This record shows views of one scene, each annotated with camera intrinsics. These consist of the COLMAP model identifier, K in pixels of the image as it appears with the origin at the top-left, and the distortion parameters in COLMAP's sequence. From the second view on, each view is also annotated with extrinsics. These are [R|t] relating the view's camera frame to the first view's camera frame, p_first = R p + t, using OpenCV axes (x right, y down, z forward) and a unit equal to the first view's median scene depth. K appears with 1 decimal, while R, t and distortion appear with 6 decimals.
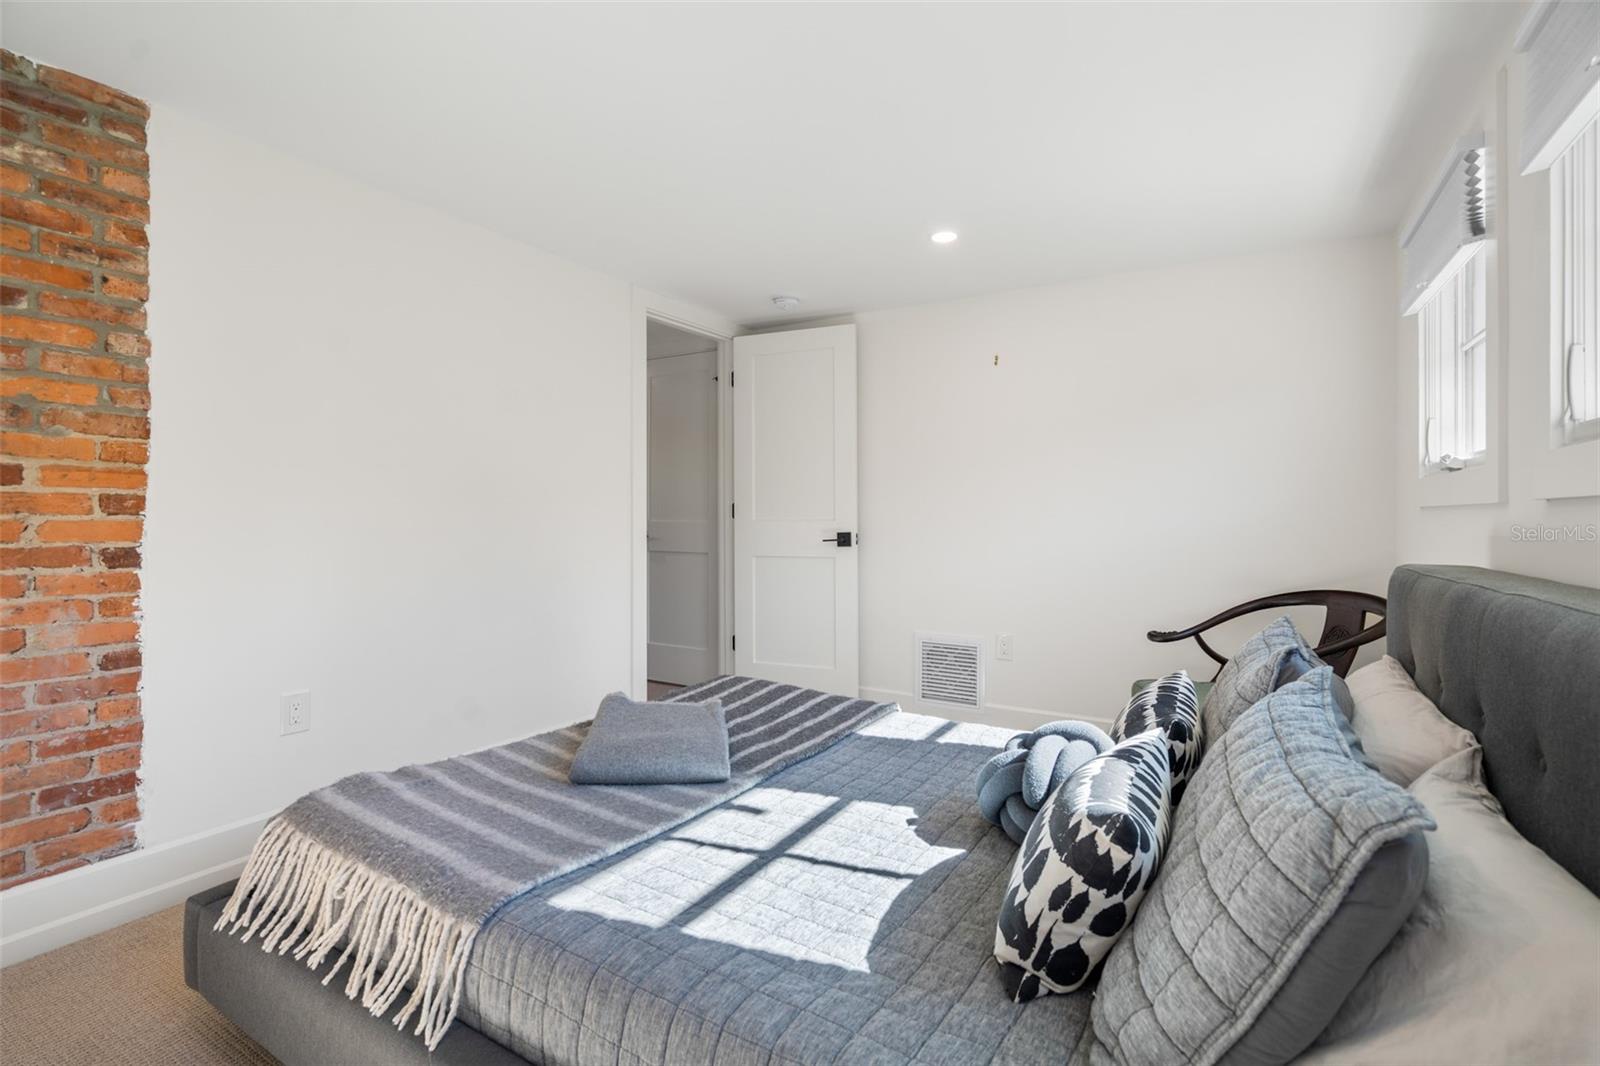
lens RADIAL K [[735.5, 0, 798.1], [0, 735.5, 520.0], [0, 0, 1]] dist [-0.002796, 0.002332]
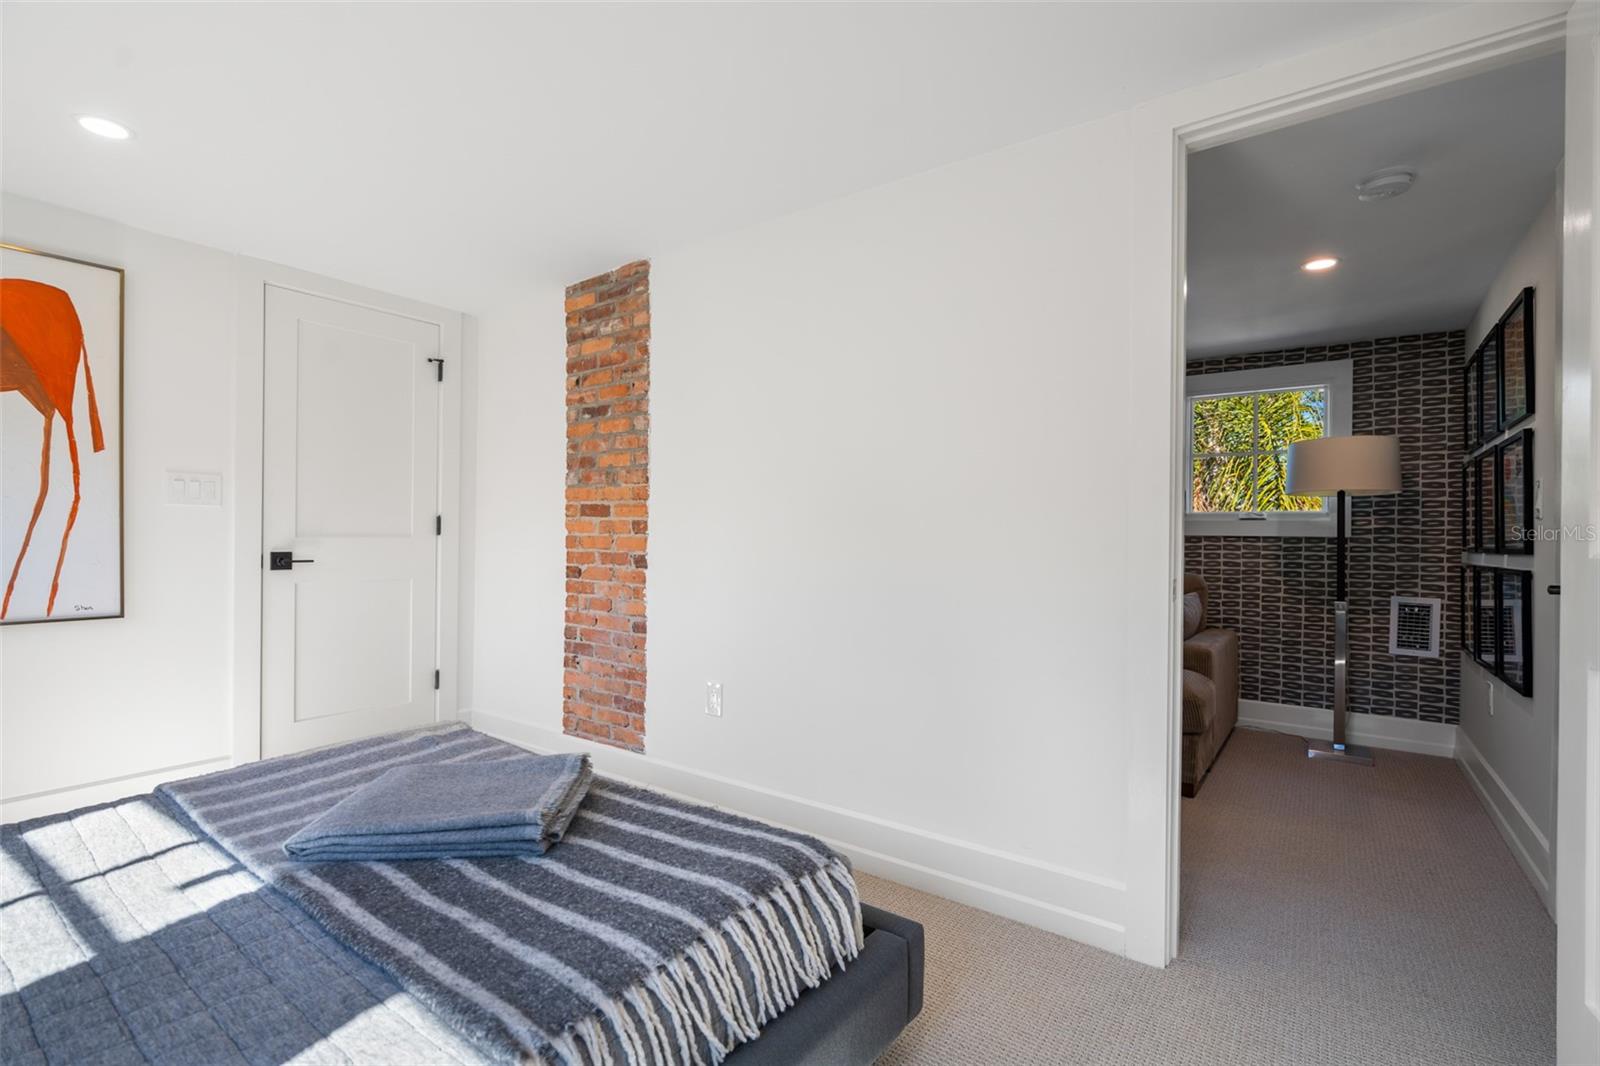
lens RADIAL K [[735.5, 0, 801.3], [0, 735.5, 539.7], [0, 0, 1]] dist [-0.002796, 0.002332]
pose [[-0.078689, 0.002735, -0.996895, 0.607834], [-0.011546, 0.999927, 0.003655, -0.004048], [0.996832, 0.011798, -0.078651, 1.488424]]
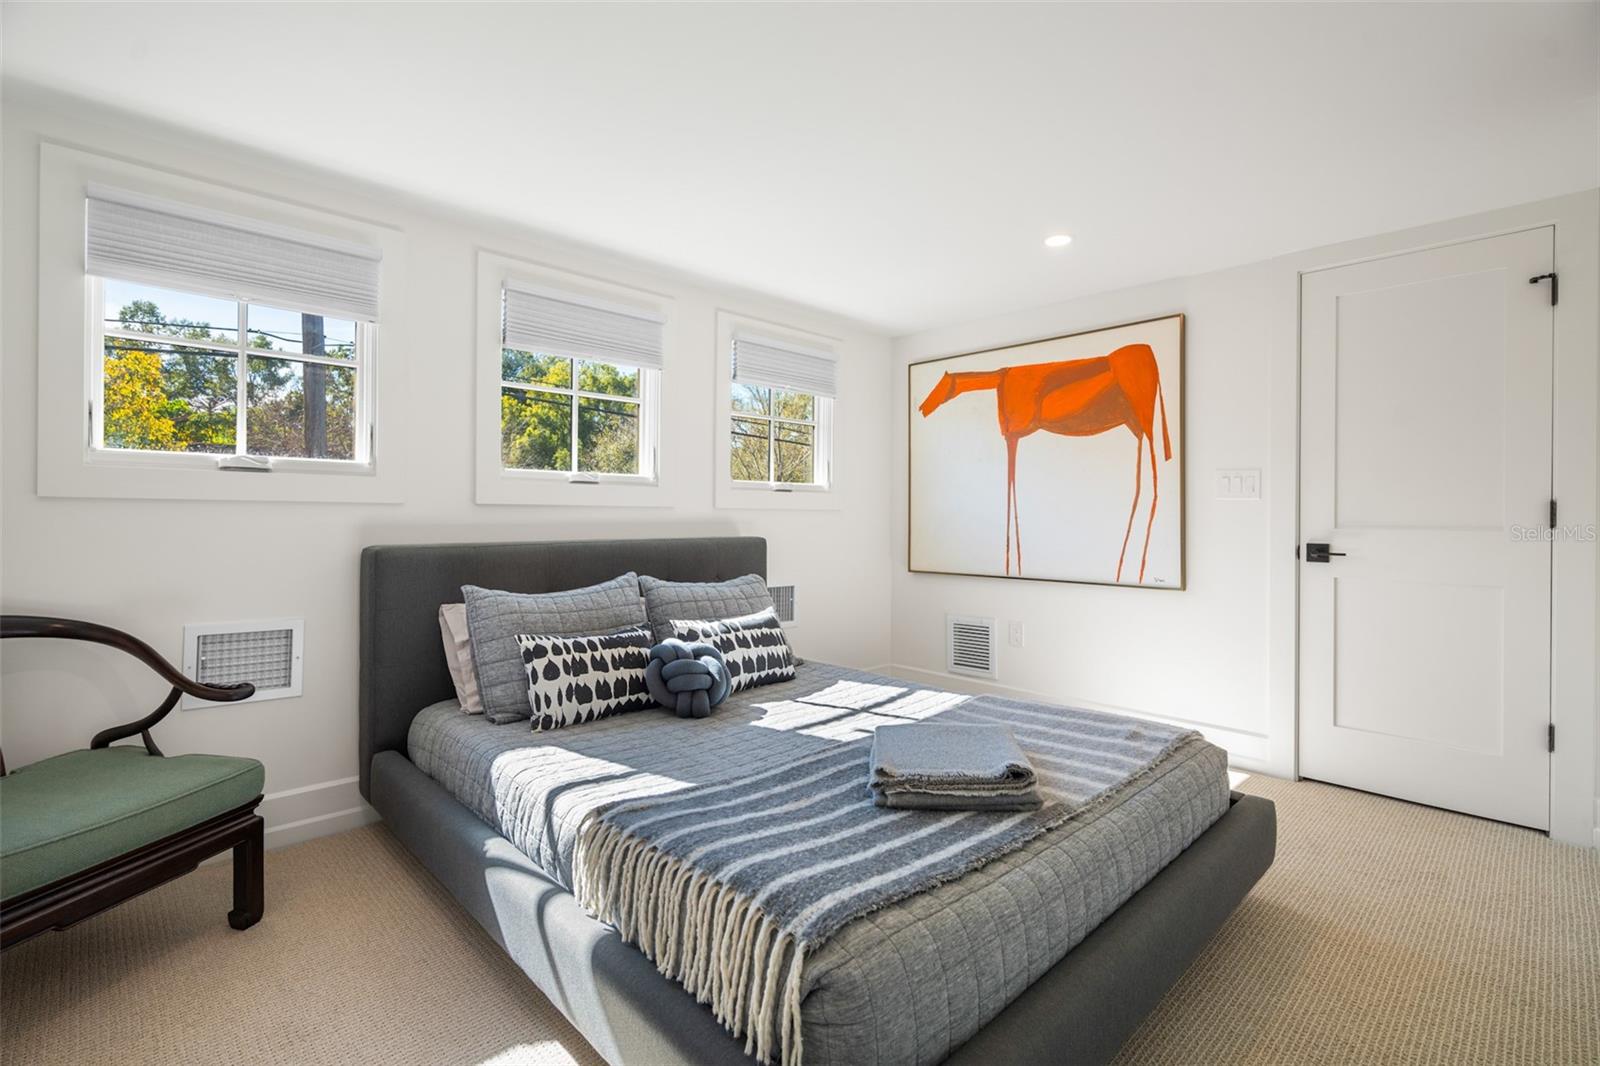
lens RADIAL K [[735.5, 0, 805.2], [0, 735.5, 512.2], [0, 0, 1]] dist [-0.002796, 0.002332]
pose [[-0.966713, -0.010067, 0.255665, -0.260623], [-0.011571, 0.999923, -0.004379, -0.005039], [-0.255602, -0.007192, -0.966755, 2.003235]]
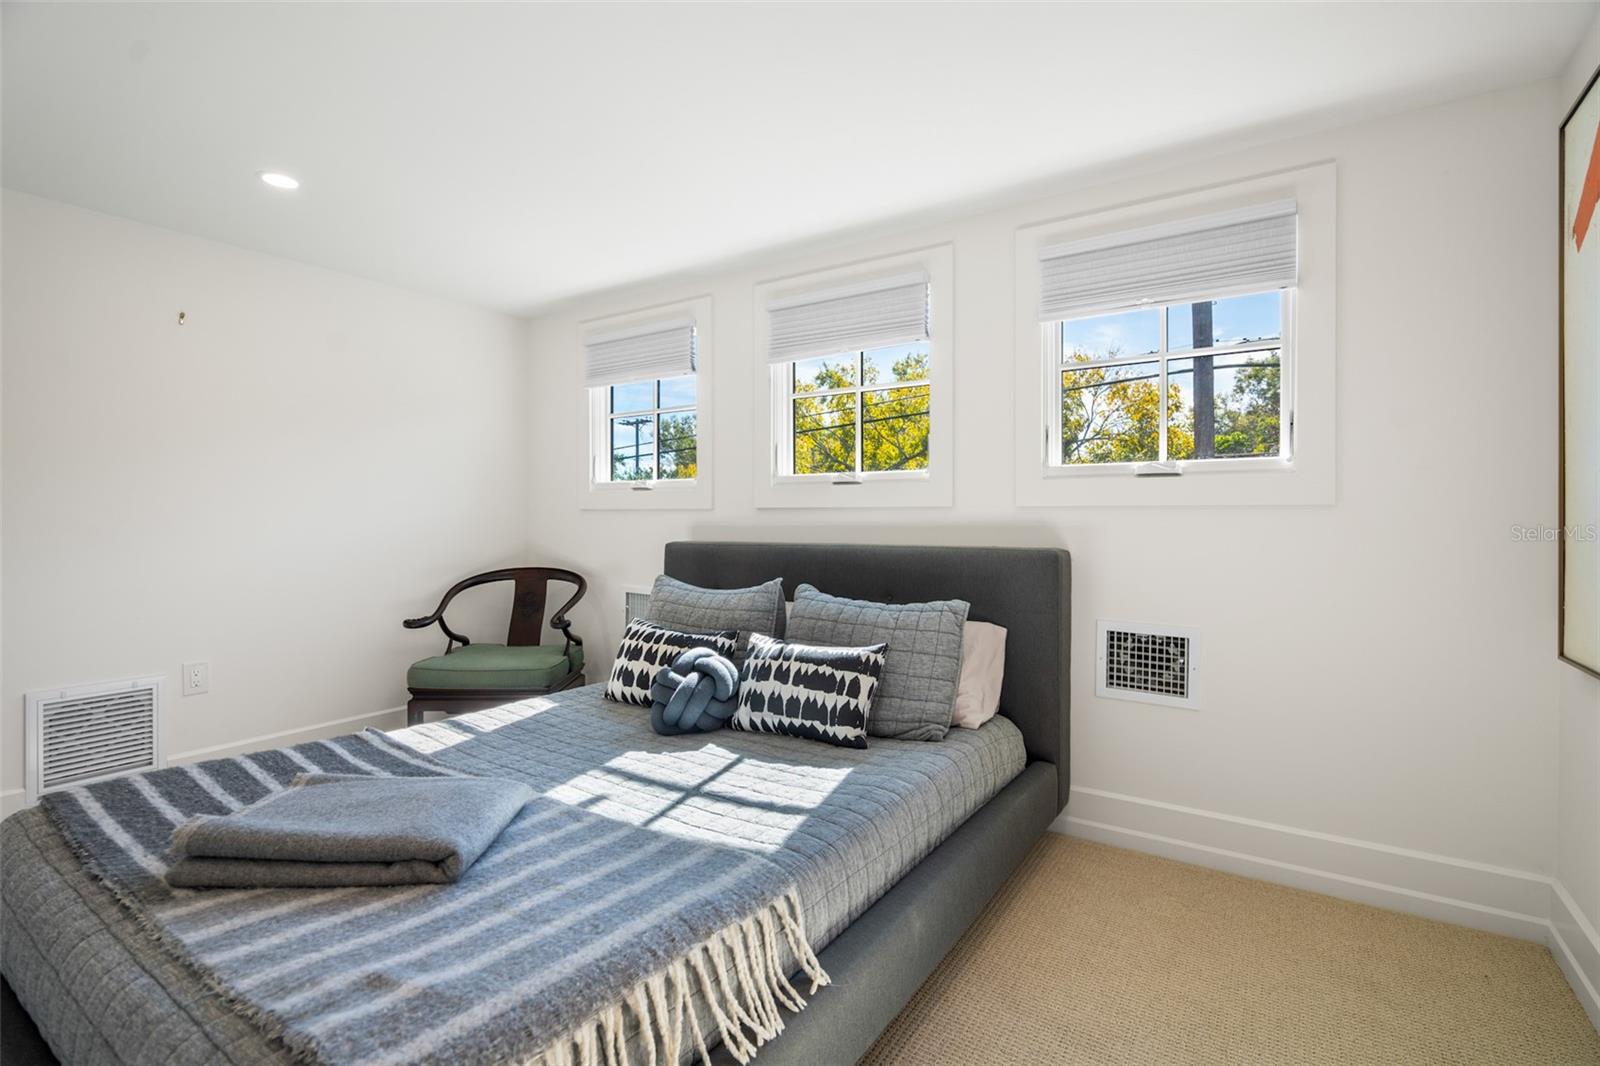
lens RADIAL K [[735.5, 0, 810.3], [0, 735.5, 522.8], [0, 0, 1]] dist [-0.002796, 0.002332]
pose [[0.052043, -0.015652, 0.998522, -0.927093], [0.005895, 0.999865, 0.015366, -0.012724], [-0.998627, 0.005087, 0.052128, 0.541563]]
